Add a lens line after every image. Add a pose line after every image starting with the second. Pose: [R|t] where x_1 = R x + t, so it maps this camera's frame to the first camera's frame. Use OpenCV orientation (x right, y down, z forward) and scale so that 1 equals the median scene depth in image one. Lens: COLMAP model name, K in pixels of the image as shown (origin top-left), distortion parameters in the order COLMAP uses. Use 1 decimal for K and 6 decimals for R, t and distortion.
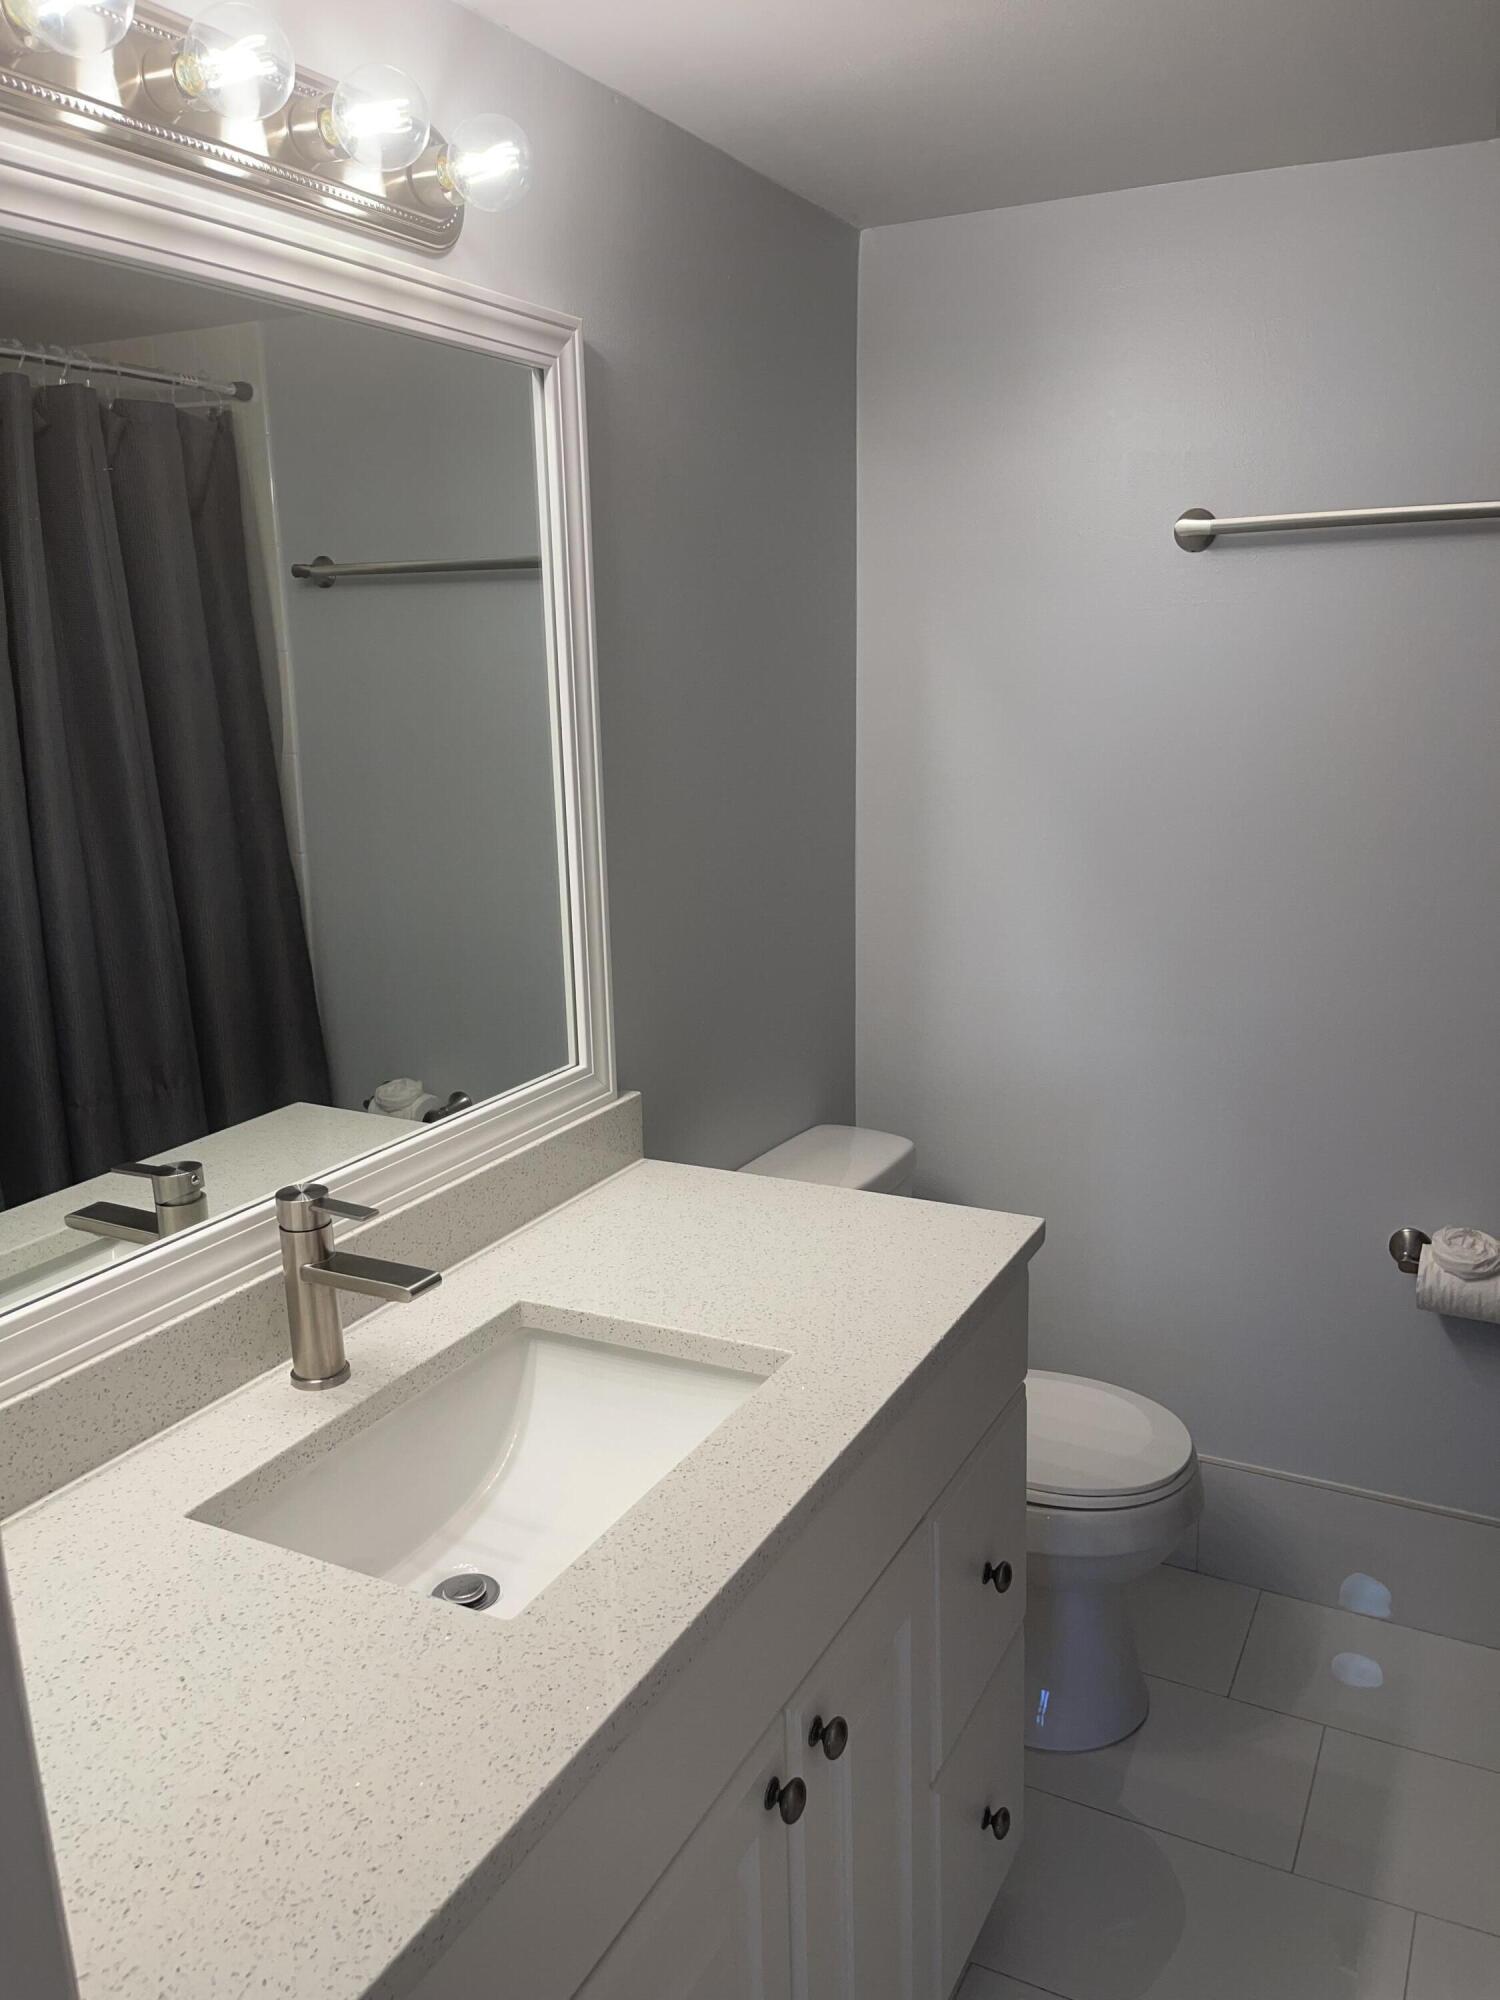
lens RADIAL K [[1513.8, 0, 750.0], [0, 1513.8, 1000.0], [0, 0, 1]] dist [-0.000556, -0.004812]
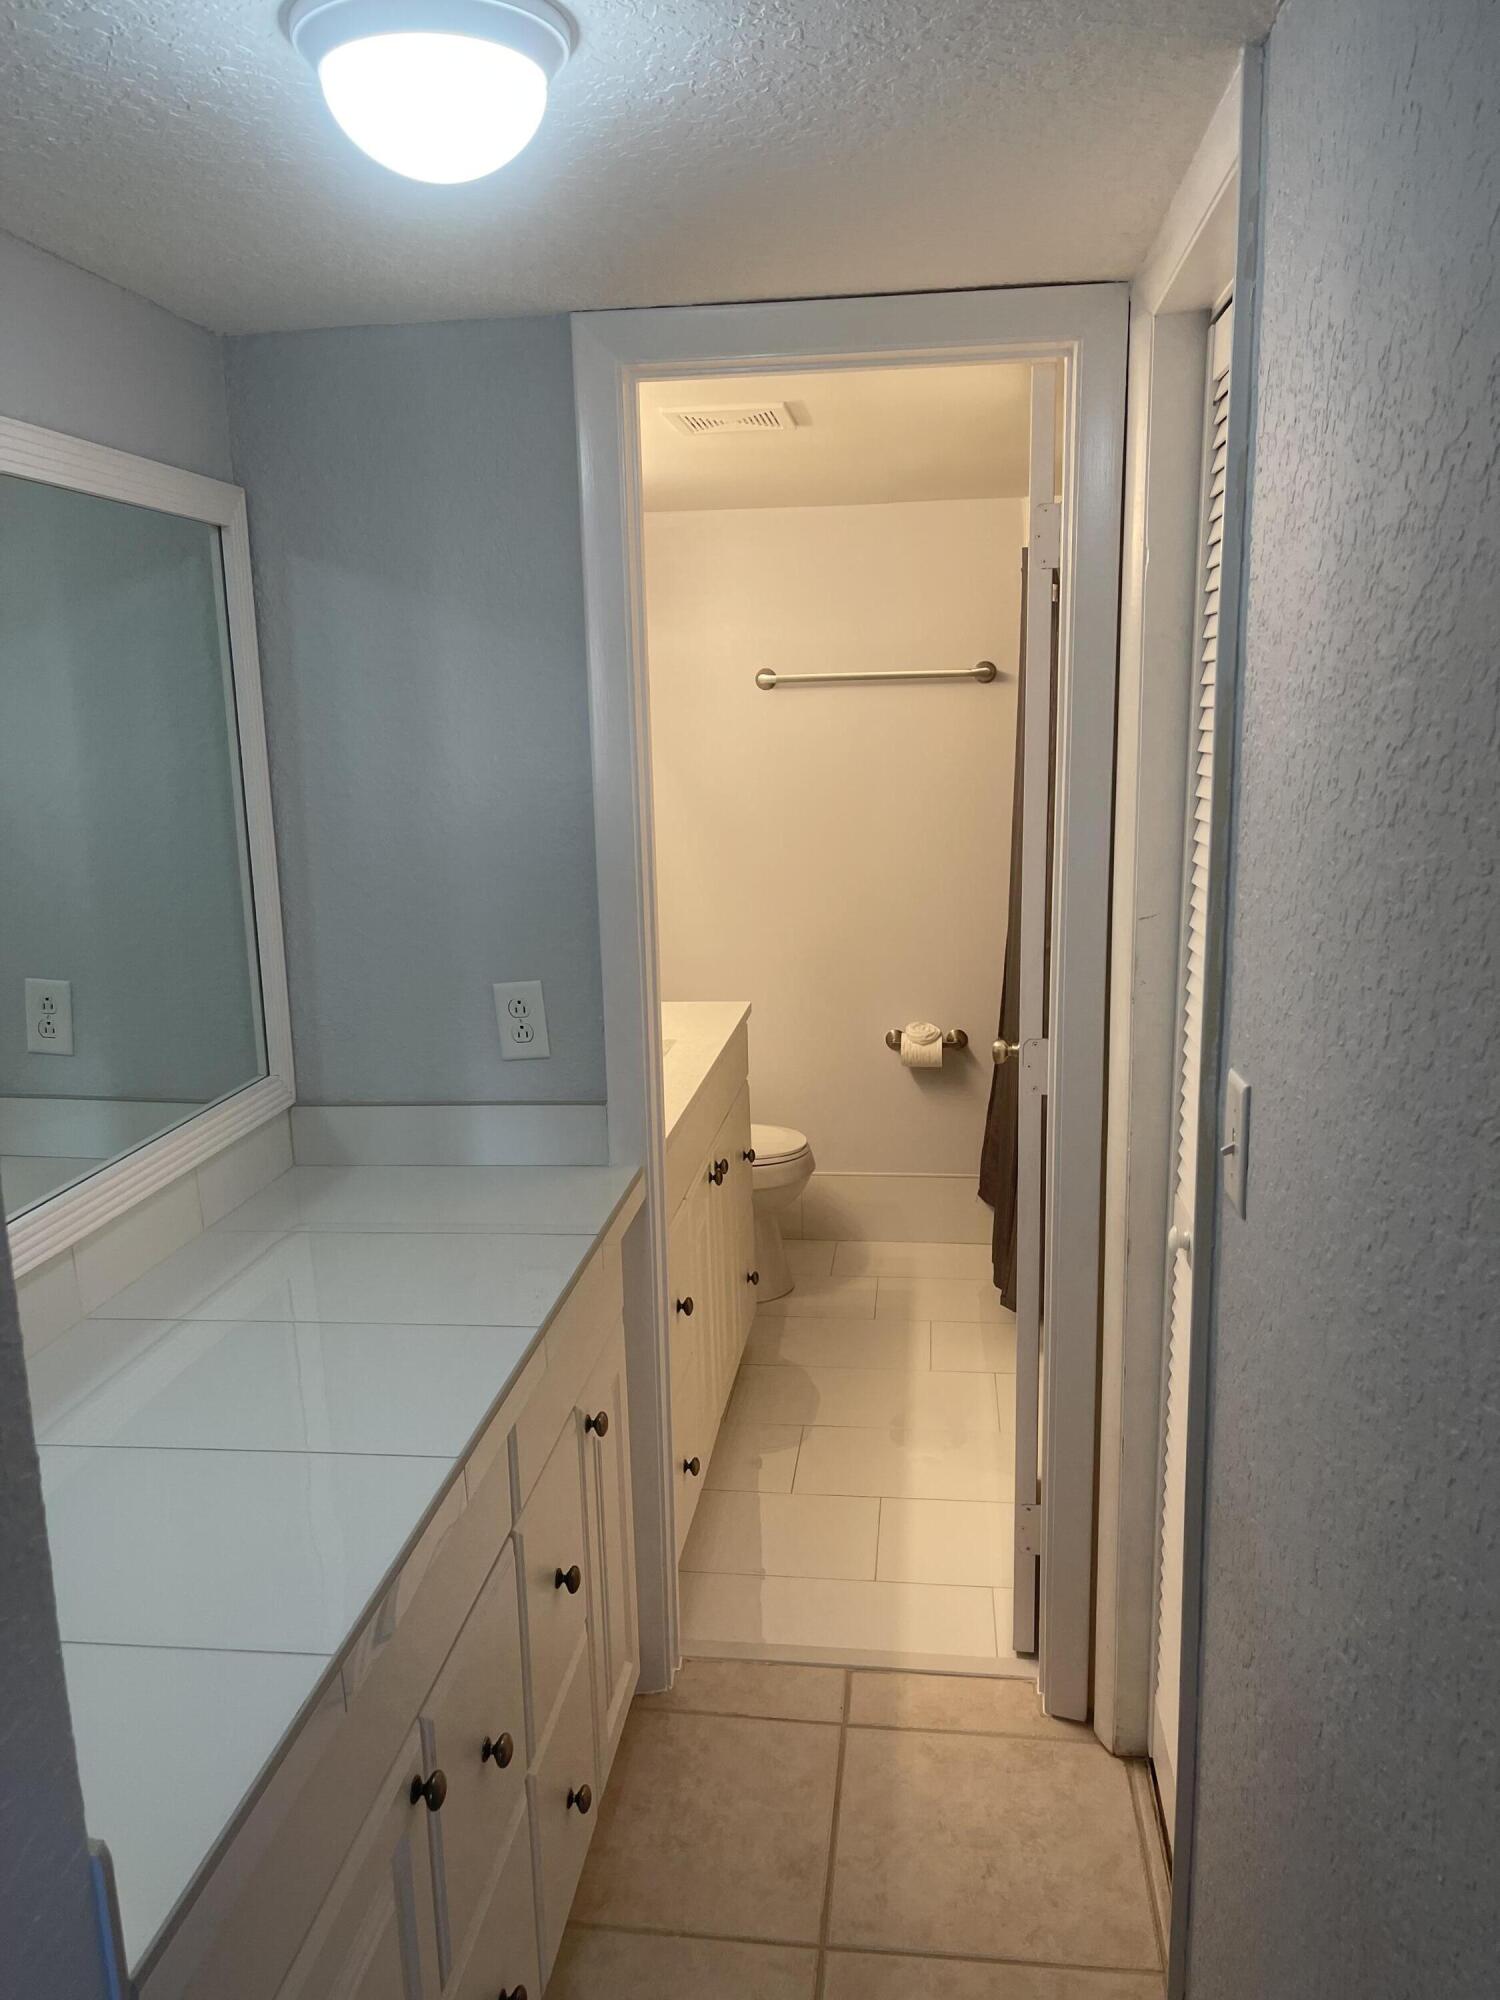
lens RADIAL K [[1513.8, 0, 750.0], [0, 1513.8, 1000.0], [0, 0, 1]] dist [-0.000556, -0.004812]
pose [[0.937157, -0.074149, 0.340937, -0.433855], [0.085334, 0.996191, -0.017908, 0.140014], [-0.338311, 0.045876, 0.939915, -0.836322]]
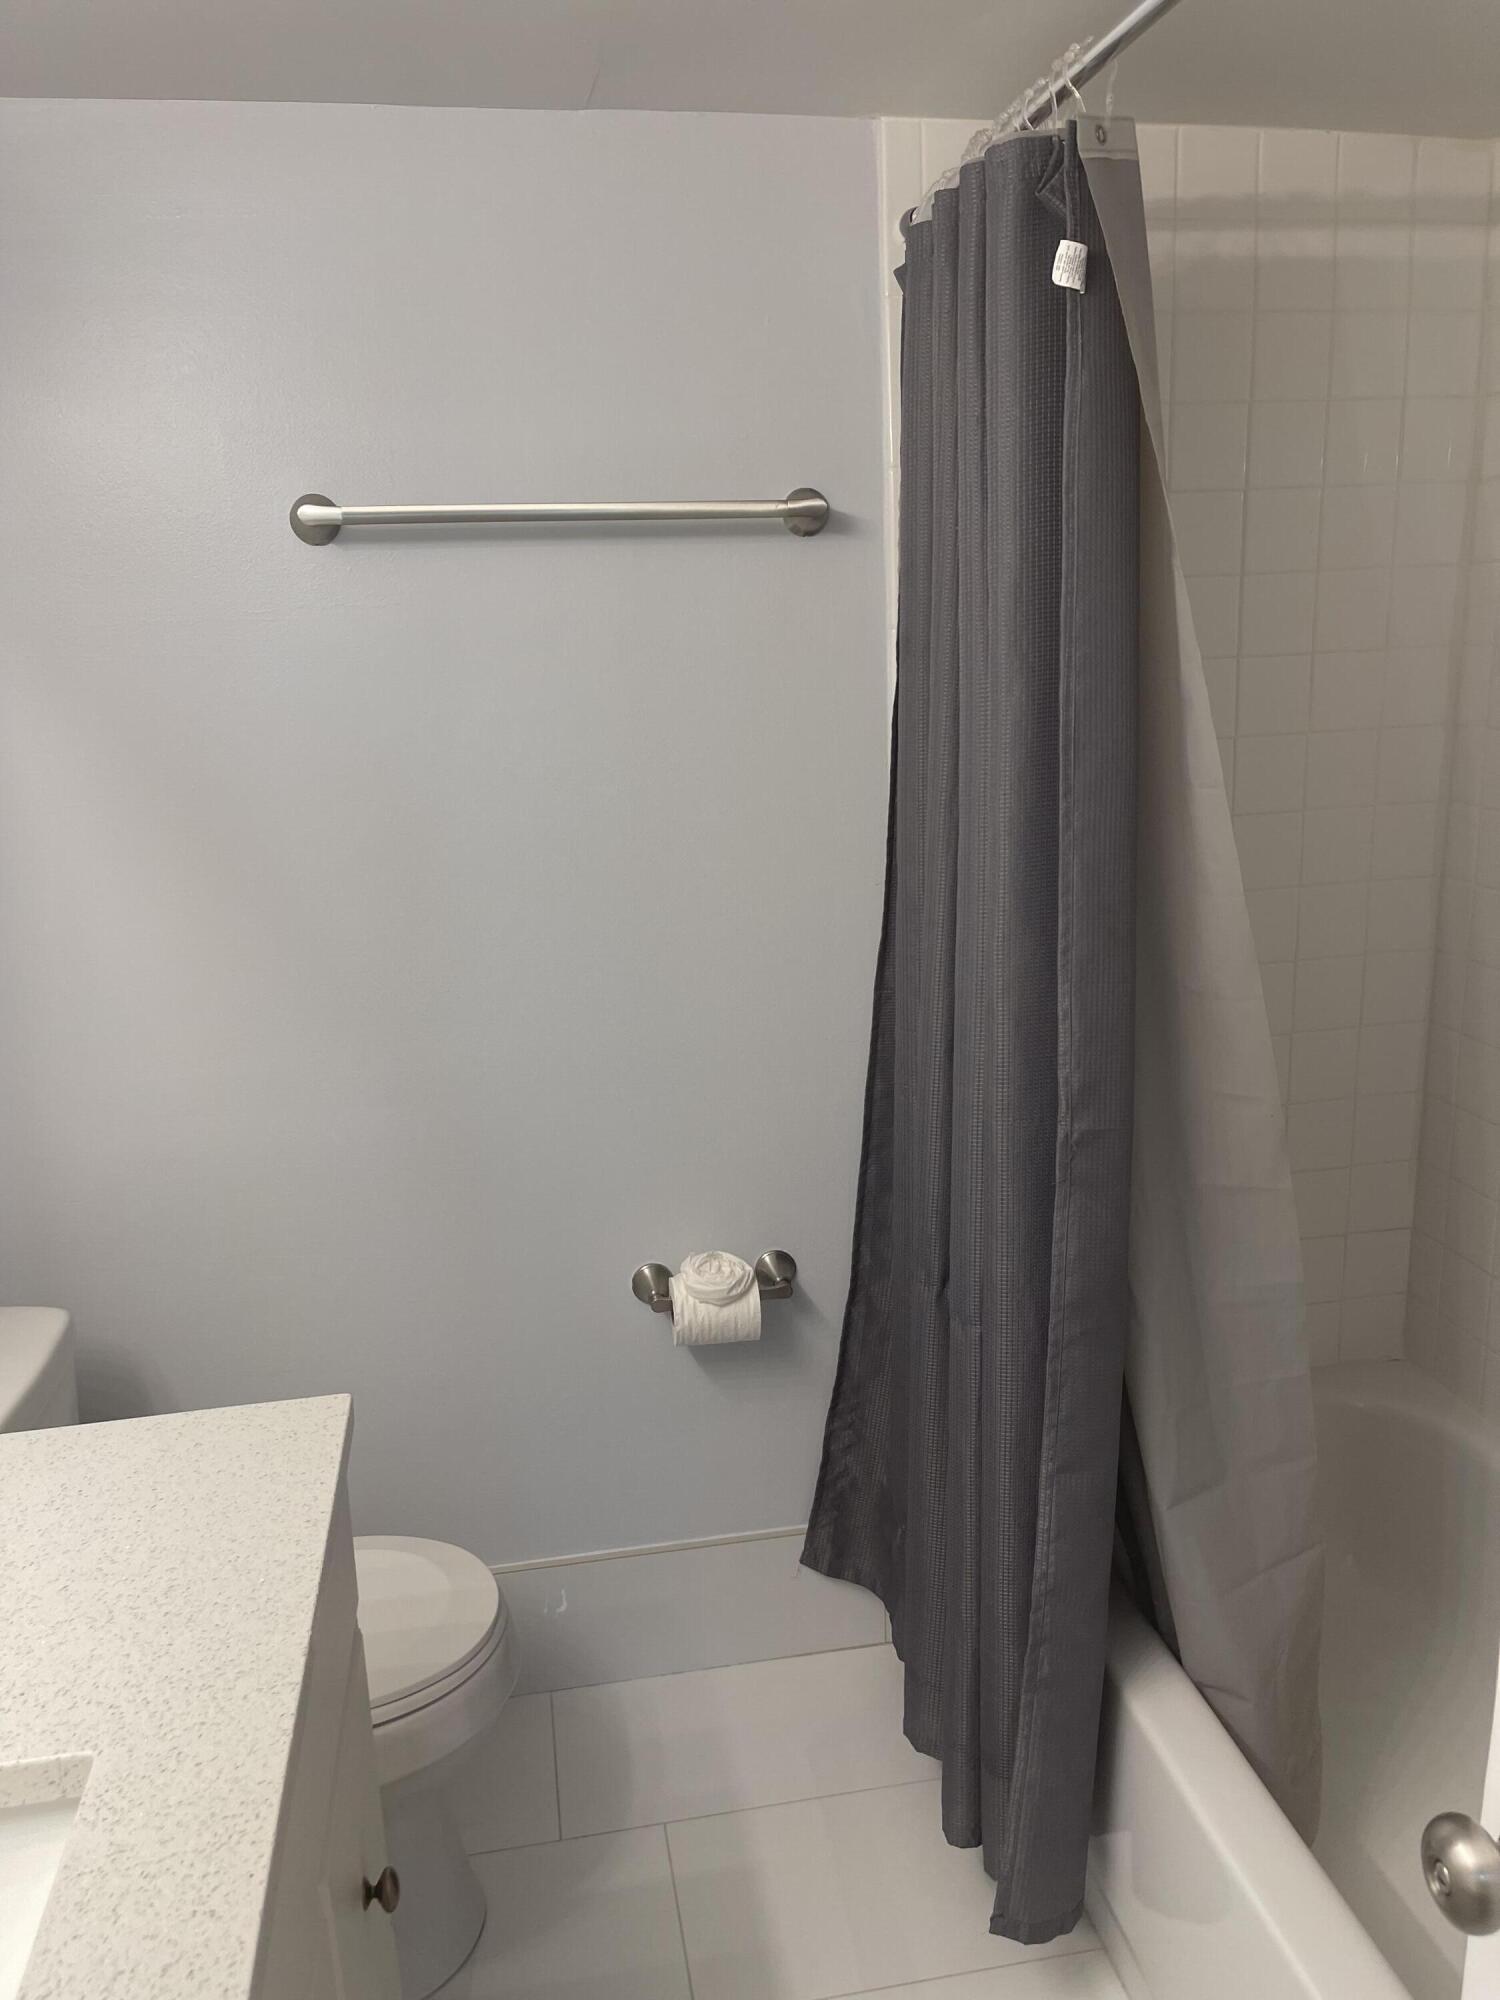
lens RADIAL K [[1546.6, 0, 778.2], [0, 1546.6, 1014.1], [0, 0, 1]] dist [0.100607, -0.076548]
pose [[0.793443, -0.151036, 0.589608, -0.058613], [0.151052, 0.987279, 0.049633, -0.044408], [-0.589604, 0.049680, 0.806163, 0.162100]]
